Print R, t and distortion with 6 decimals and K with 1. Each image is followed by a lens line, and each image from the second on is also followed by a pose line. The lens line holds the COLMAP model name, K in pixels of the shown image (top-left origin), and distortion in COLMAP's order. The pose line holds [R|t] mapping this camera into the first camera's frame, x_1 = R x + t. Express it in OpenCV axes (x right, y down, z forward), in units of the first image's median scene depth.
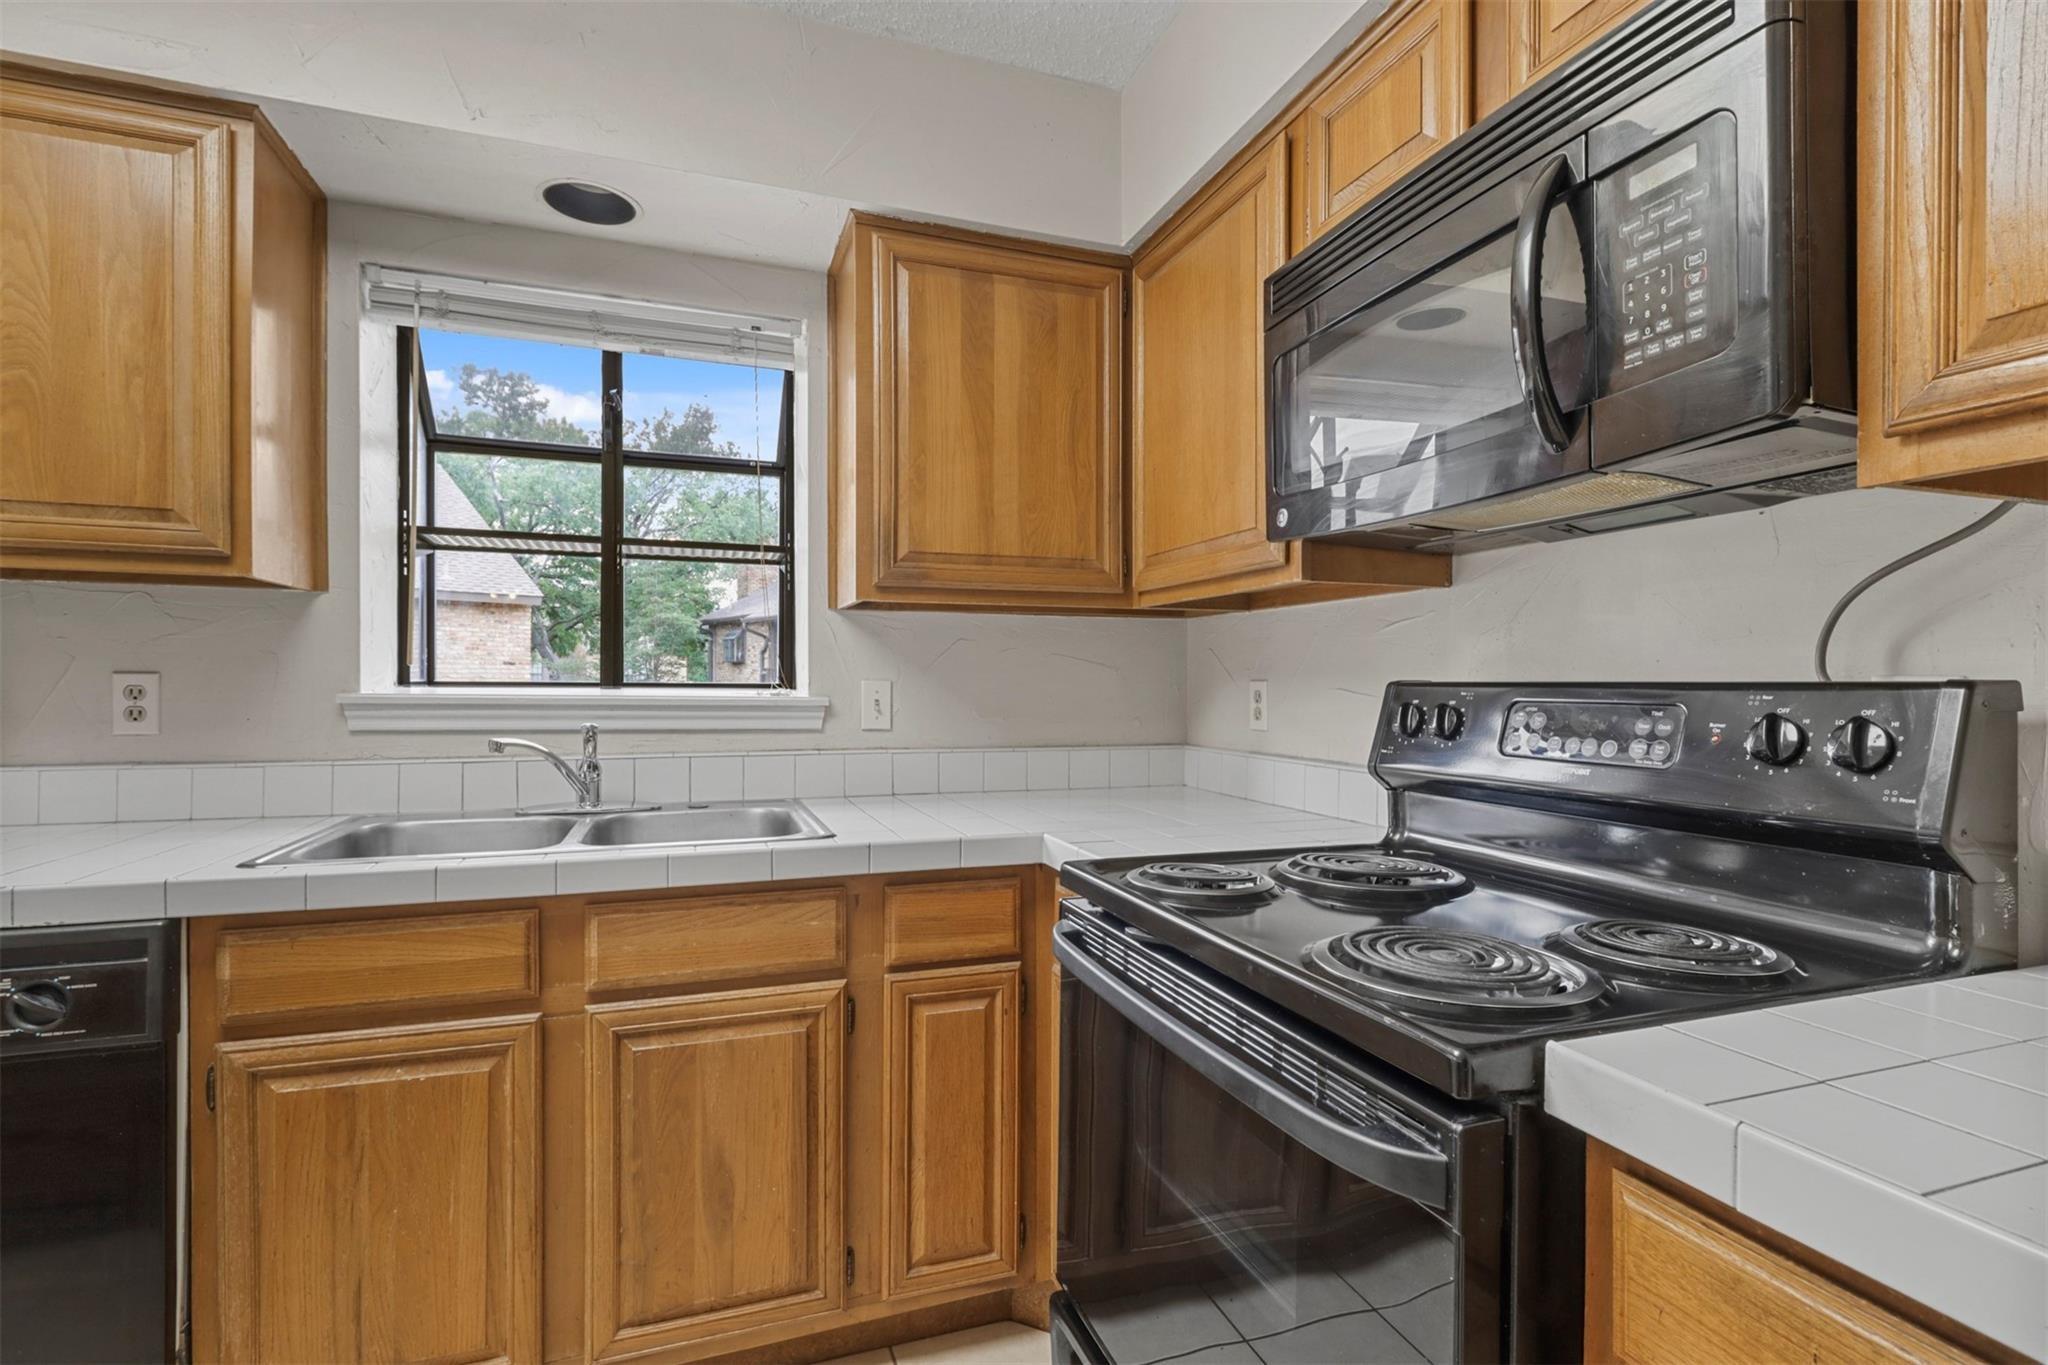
lens RADIAL K [[960.0, 0, 1024.0], [0, 960.0, 682.5], [0, 0, 1]] dist [-0.000167, 0.000020]
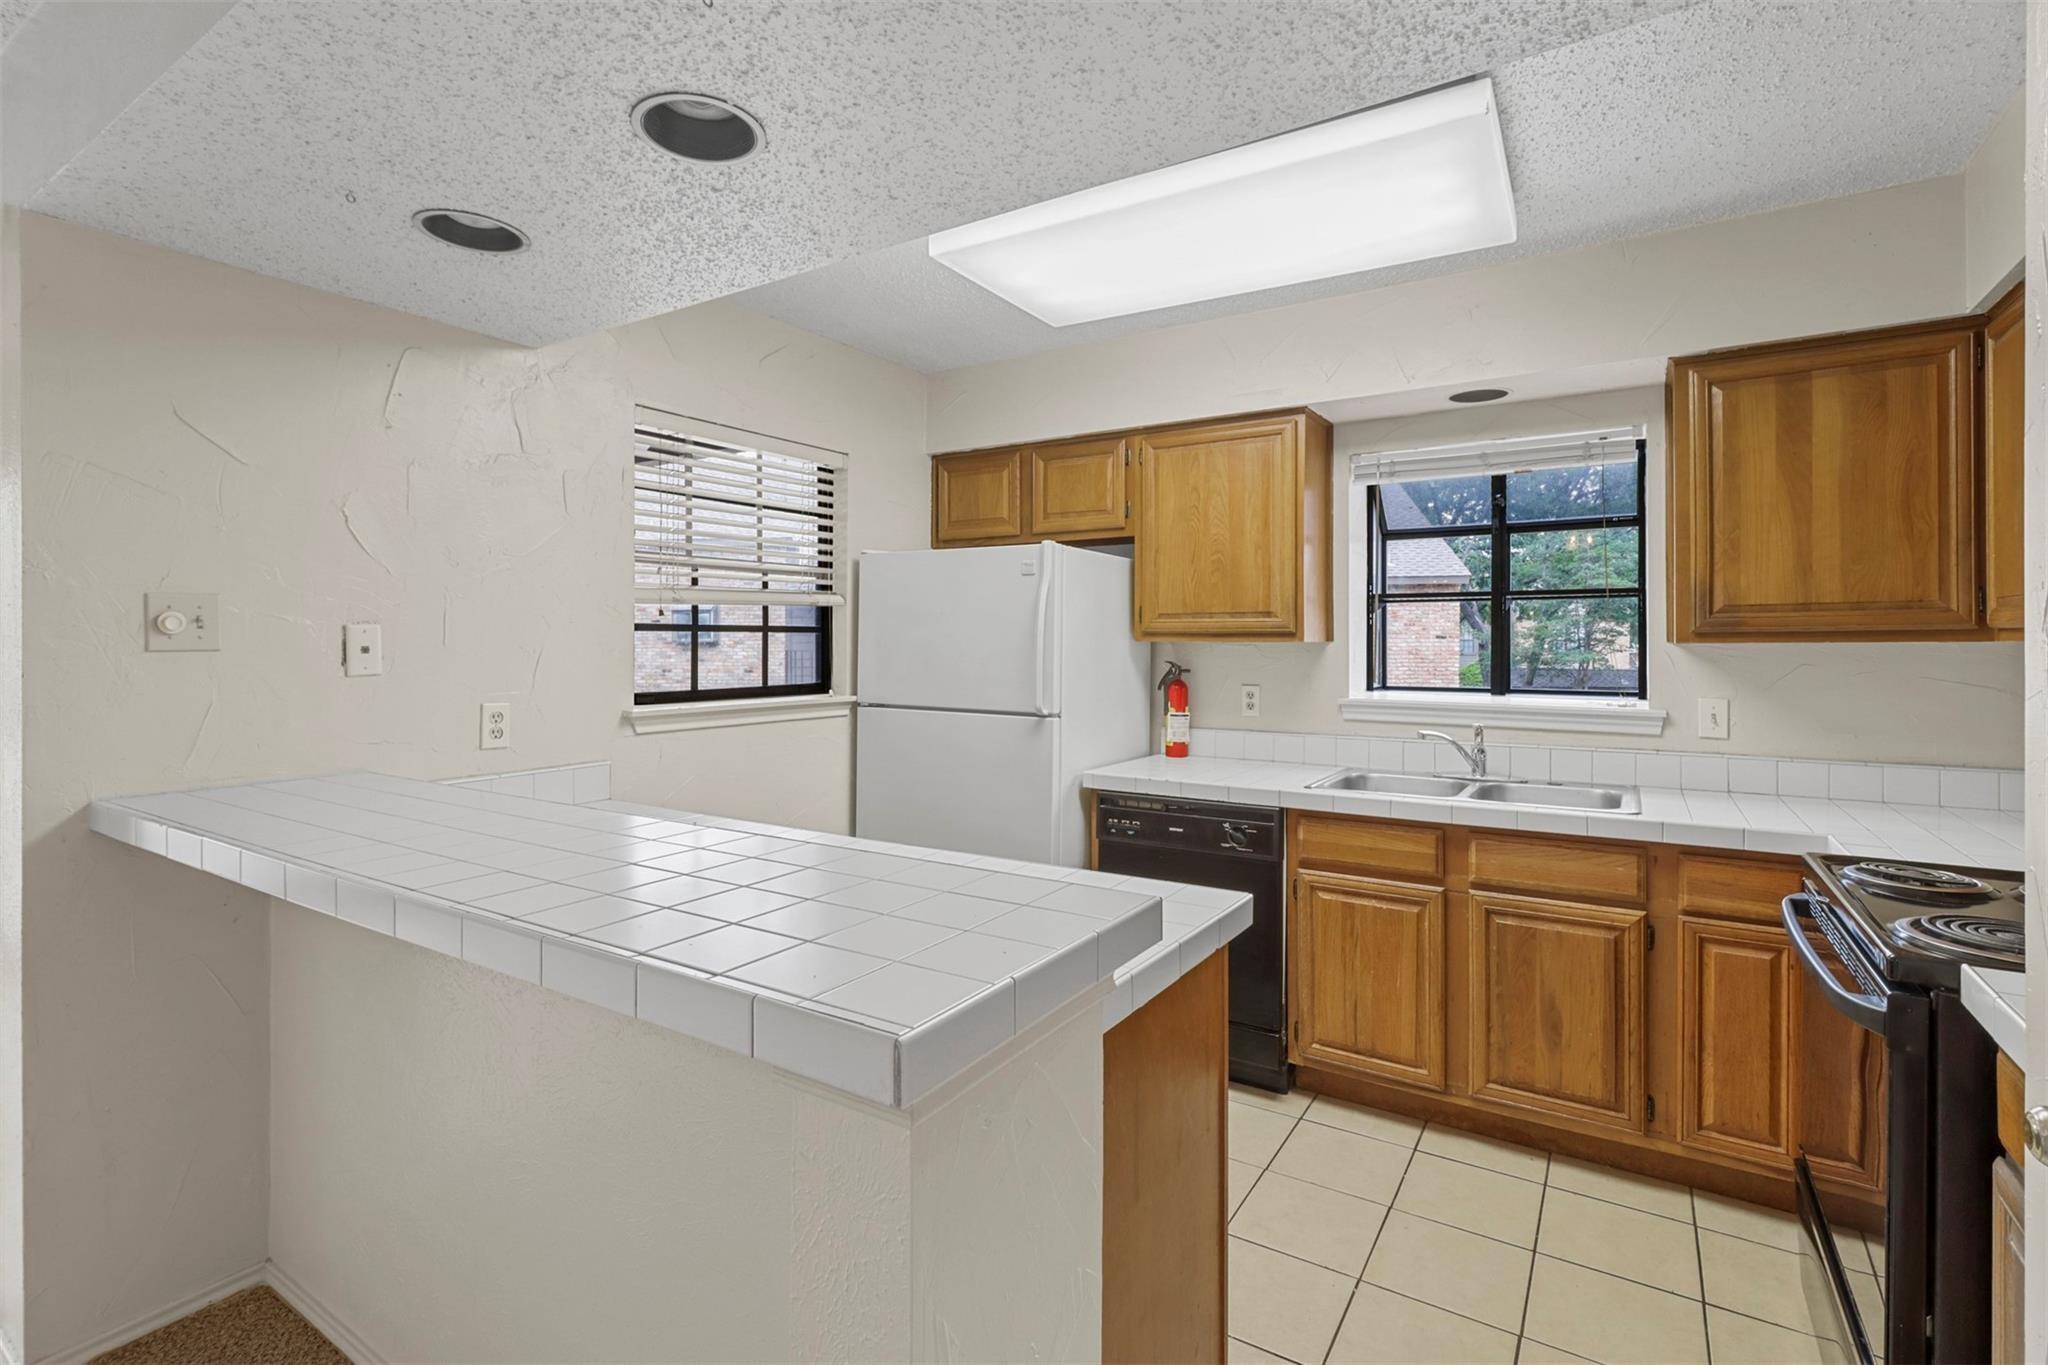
lens RADIAL K [[952.8, 0, 1016.3], [0, 952.8, 653.3], [0, 0, 1]] dist [0.000536, -0.000418]
pose [[0.610701, 0.003111, -0.791855, 0.372437], [0.003910, 0.999968, 0.006943, -0.099433], [0.791852, -0.007336, 0.610670, -0.641581]]
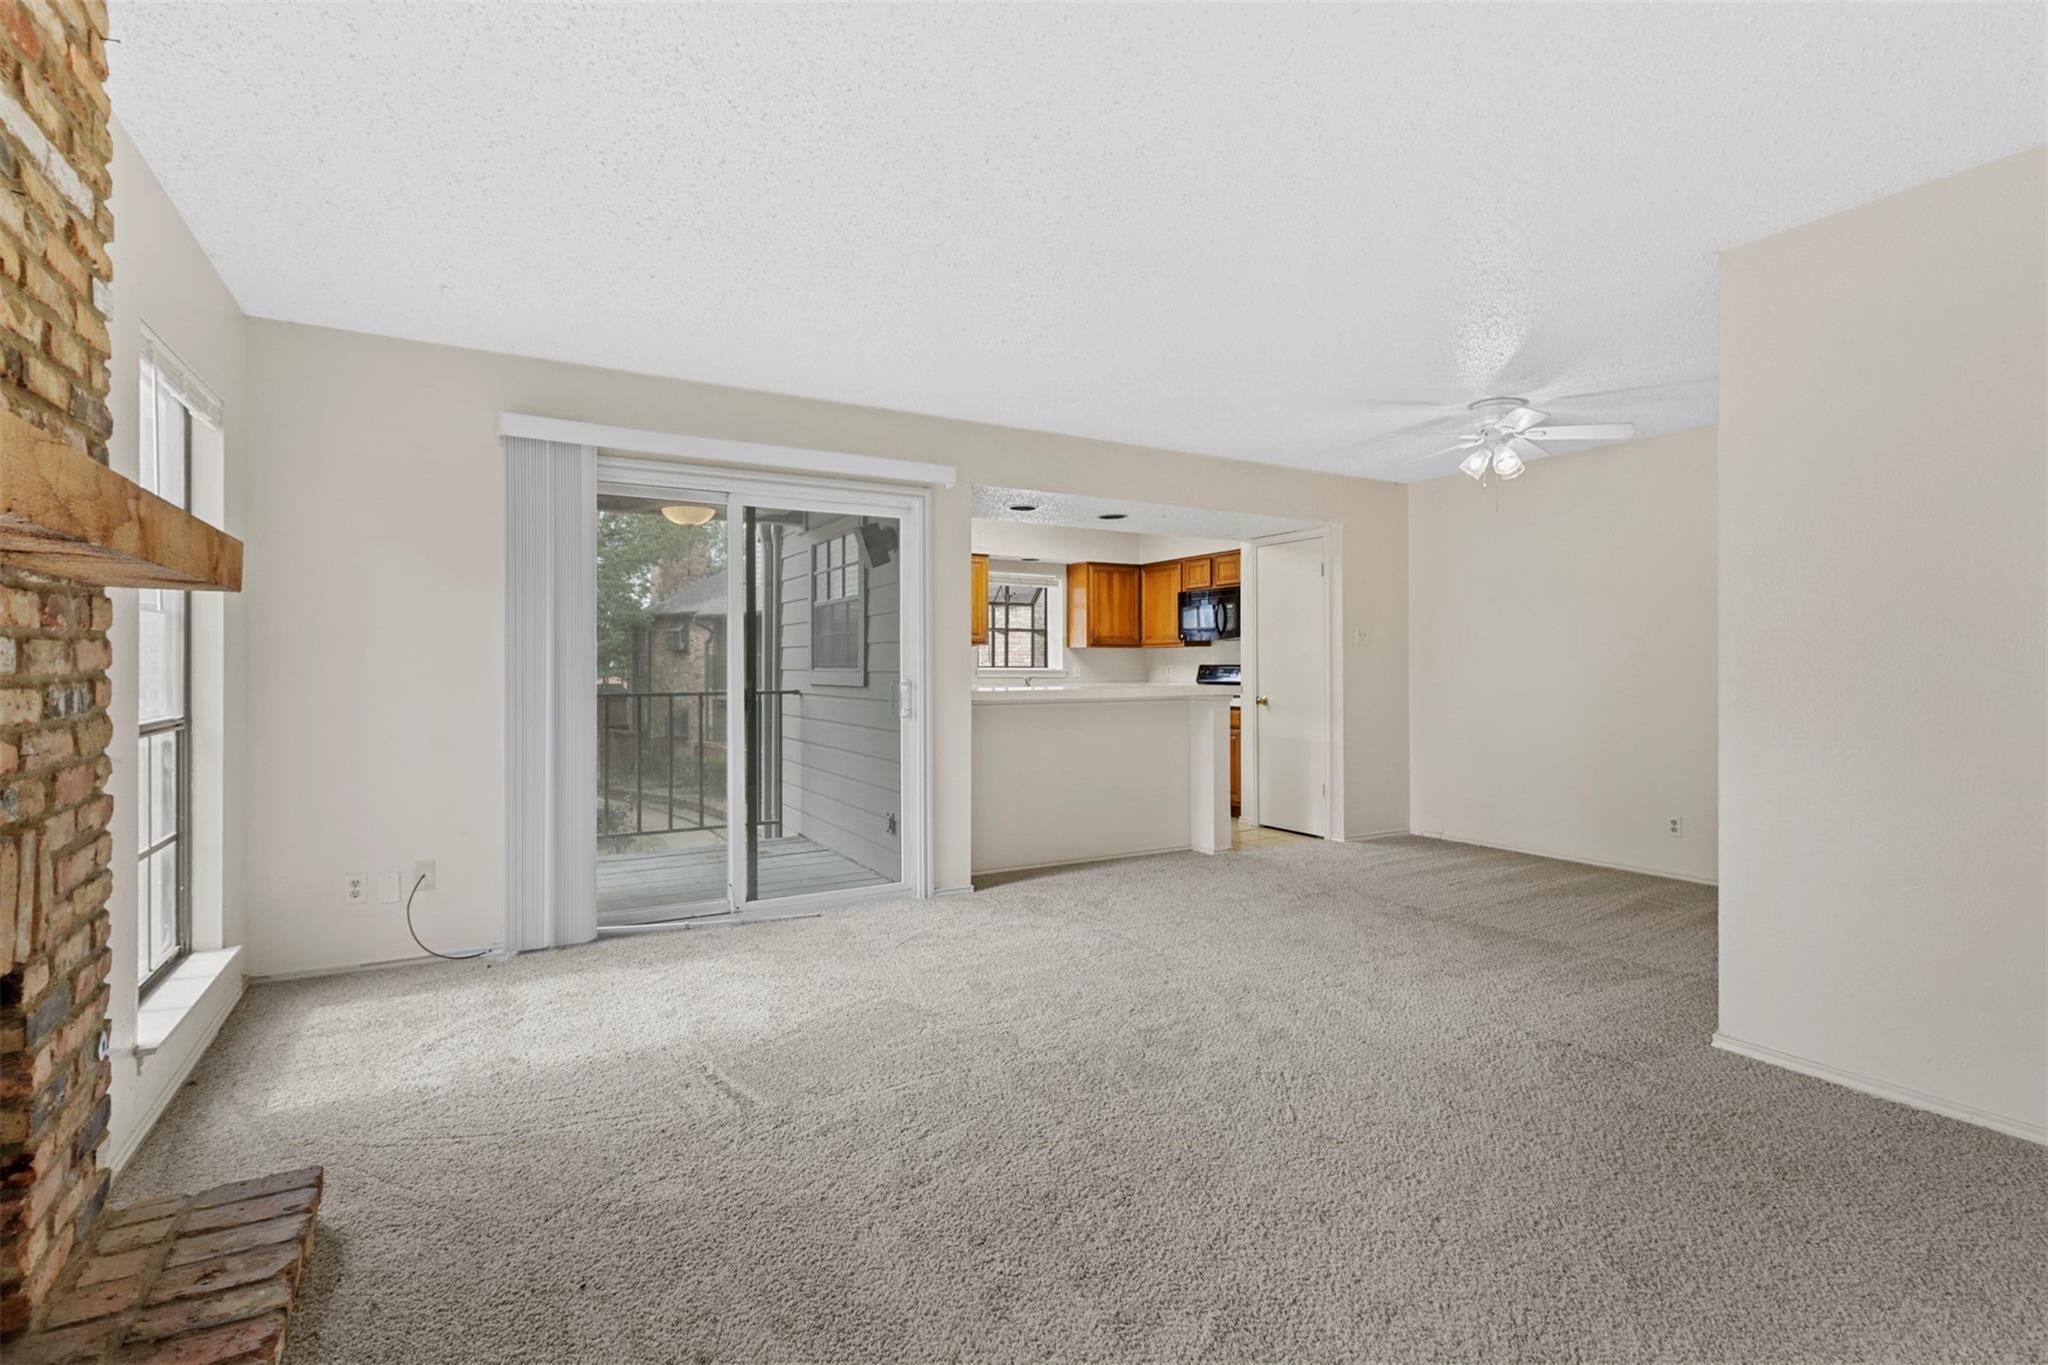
lens RADIAL K [[952.8, 0, 1016.3], [0, 952.8, 653.3], [0, 0, 1]] dist [0.000536, -0.000418]
pose [[0.985665, -0.004983, 0.168638, -1.445831], [0.007297, 0.999887, -0.013107, -0.002299], [-0.168554, 0.014150, 0.985591, -3.855293]]
